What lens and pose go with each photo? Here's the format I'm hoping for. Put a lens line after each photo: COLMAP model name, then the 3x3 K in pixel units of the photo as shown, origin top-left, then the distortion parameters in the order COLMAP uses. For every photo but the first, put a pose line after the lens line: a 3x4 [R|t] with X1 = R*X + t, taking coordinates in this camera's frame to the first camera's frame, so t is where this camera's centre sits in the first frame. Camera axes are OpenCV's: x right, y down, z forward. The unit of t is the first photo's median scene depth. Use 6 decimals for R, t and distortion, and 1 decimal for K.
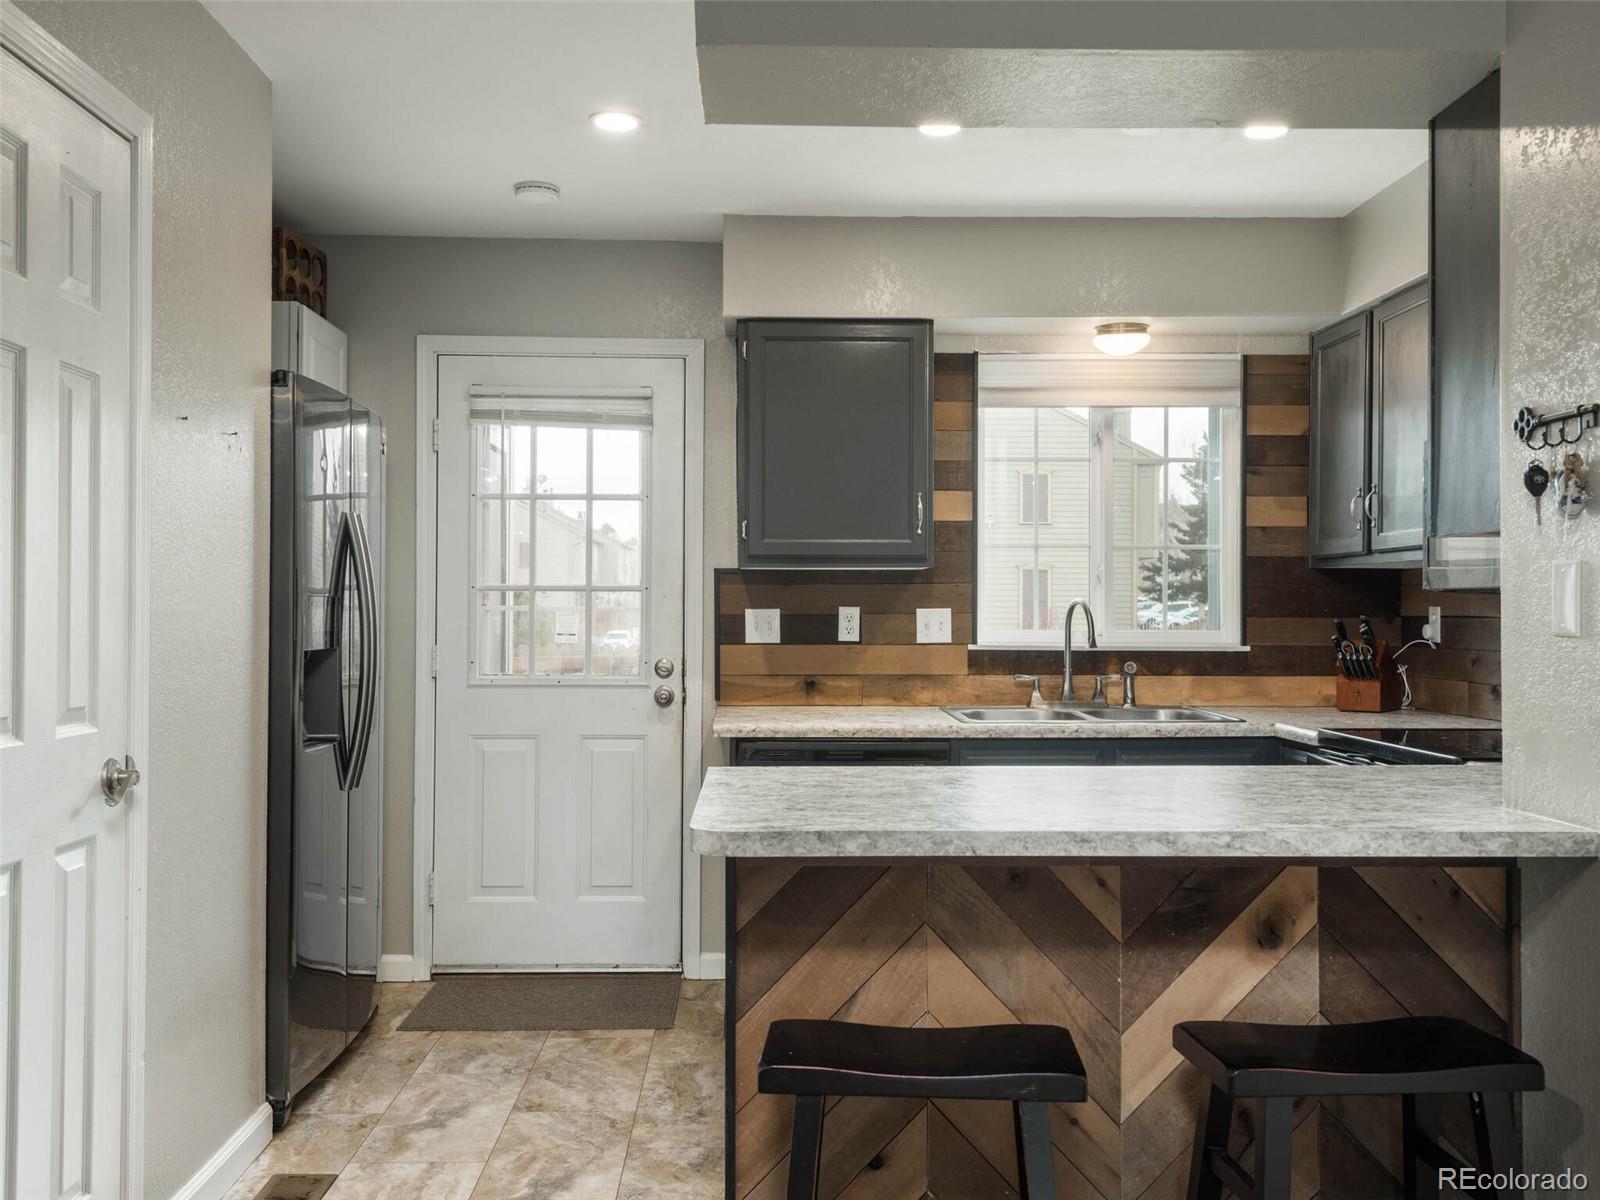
lens RADIAL K [[1419.6, 0, 799.0], [0, 1419.6, 593.6], [0, 0, 1]] dist [0.036271, -0.001441]
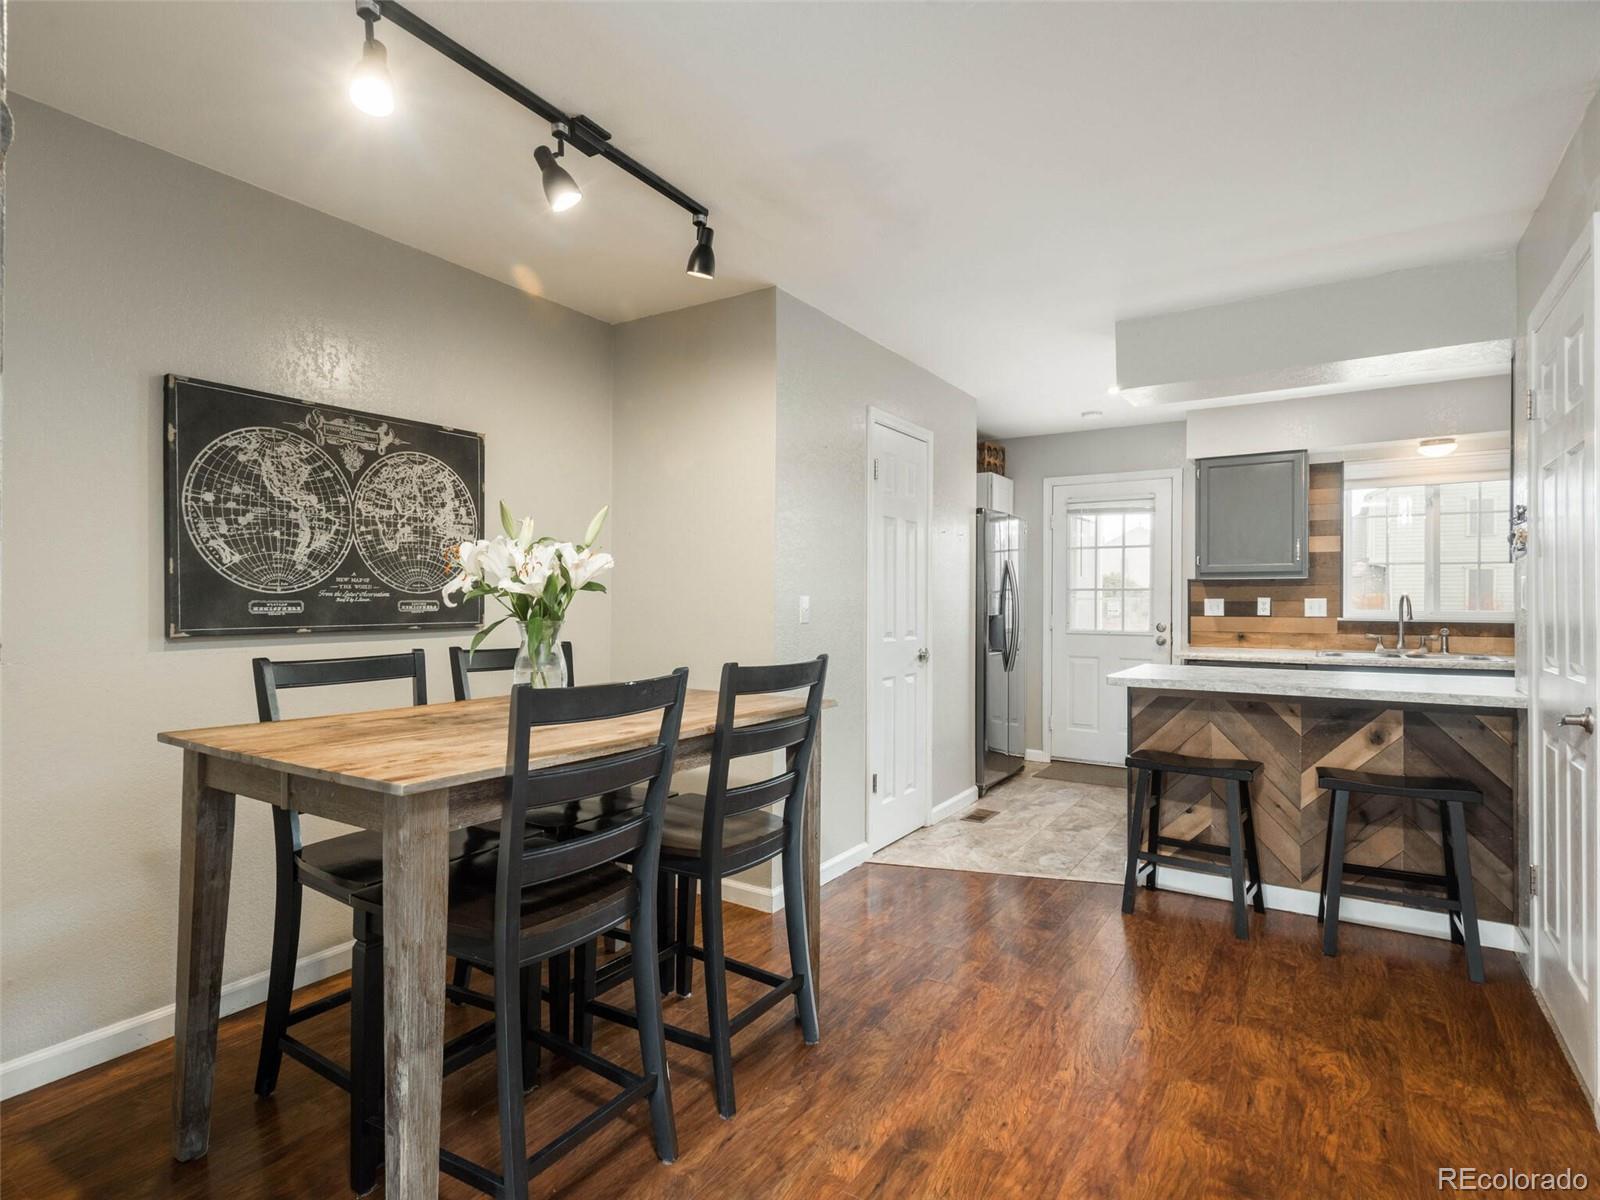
lens RADIAL K [[837.3, 0, 788.8], [0, 837.3, 601.3], [0, 0, 1]] dist [0.021345, -0.008153]
pose [[0.821967, 0.000686, -0.569534, 0.158899], [0.006676, 0.999919, 0.010840, -0.002628], [0.569496, -0.012713, 0.821896, -0.326734]]
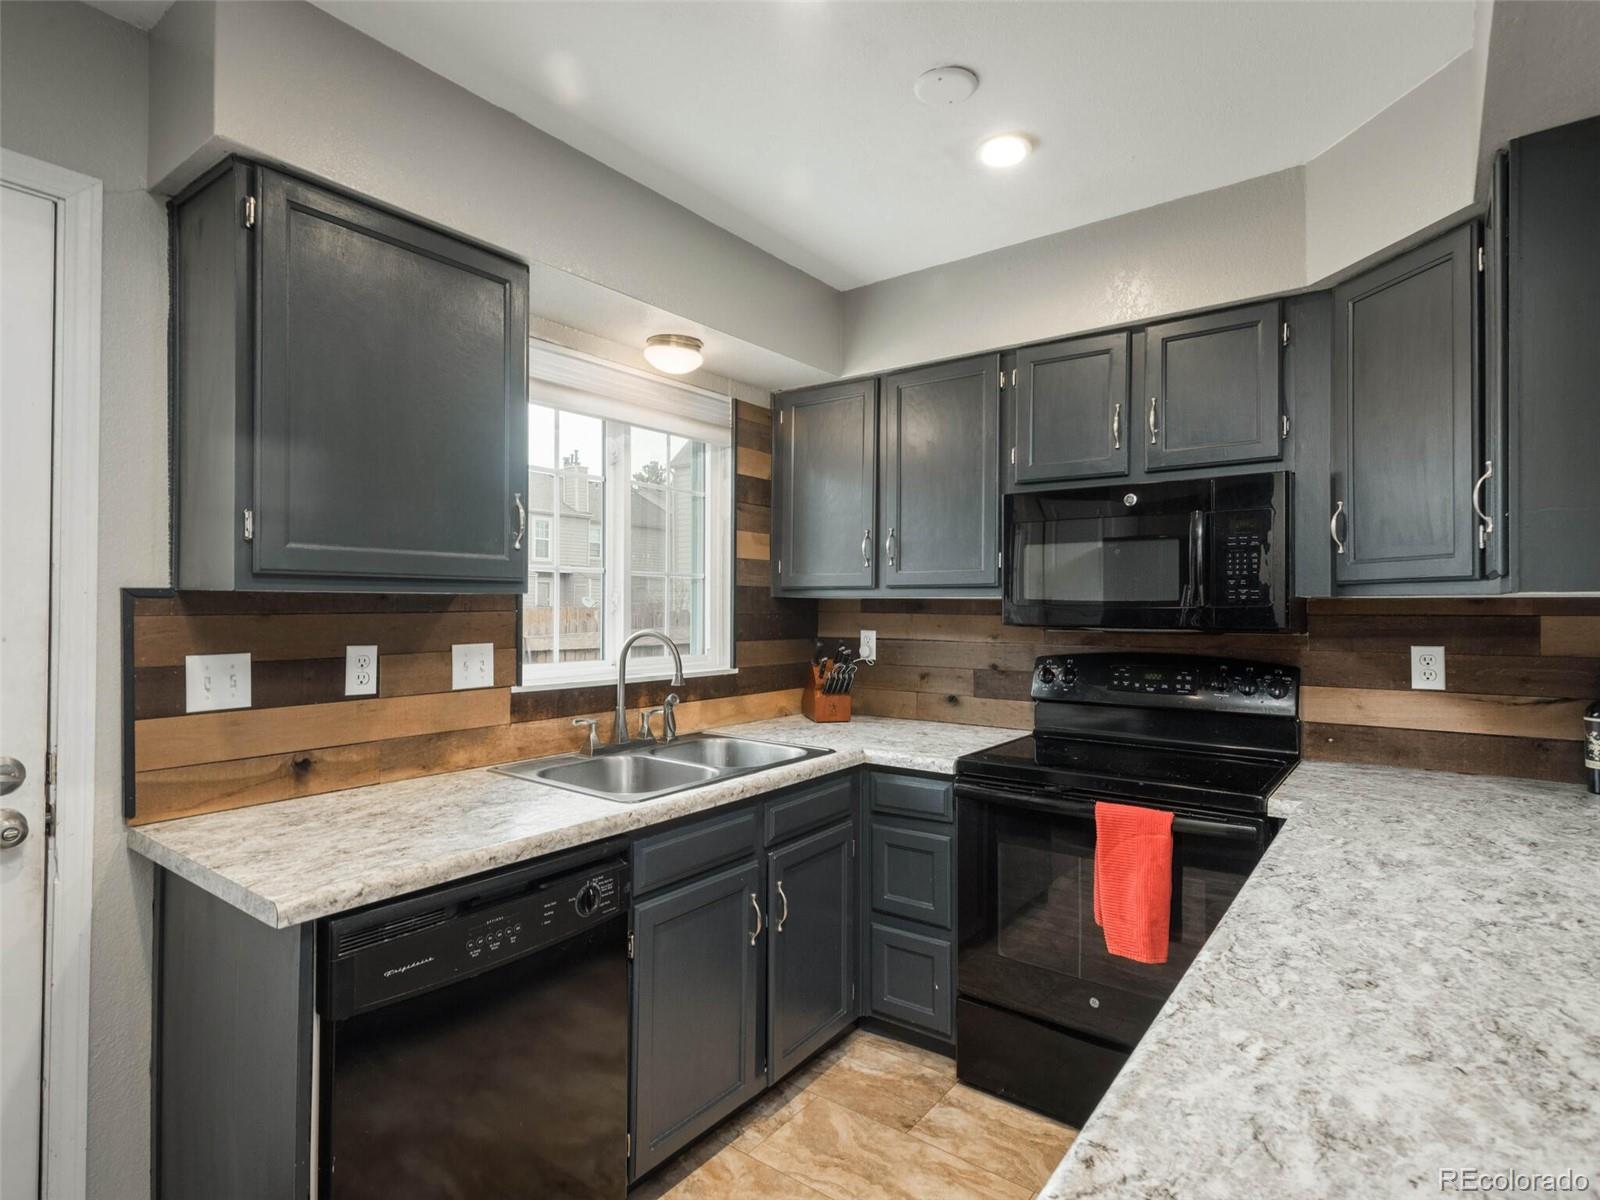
lens RADIAL K [[837.3, 0, 788.8], [0, 837.3, 601.3], [0, 0, 1]] dist [0.021345, -0.008153]
pose [[0.631449, 0.006180, 0.775393, -0.154983], [-0.012756, 0.999916, 0.002419, -0.016506], [-0.775313, -0.011419, 0.631474, 0.576104]]
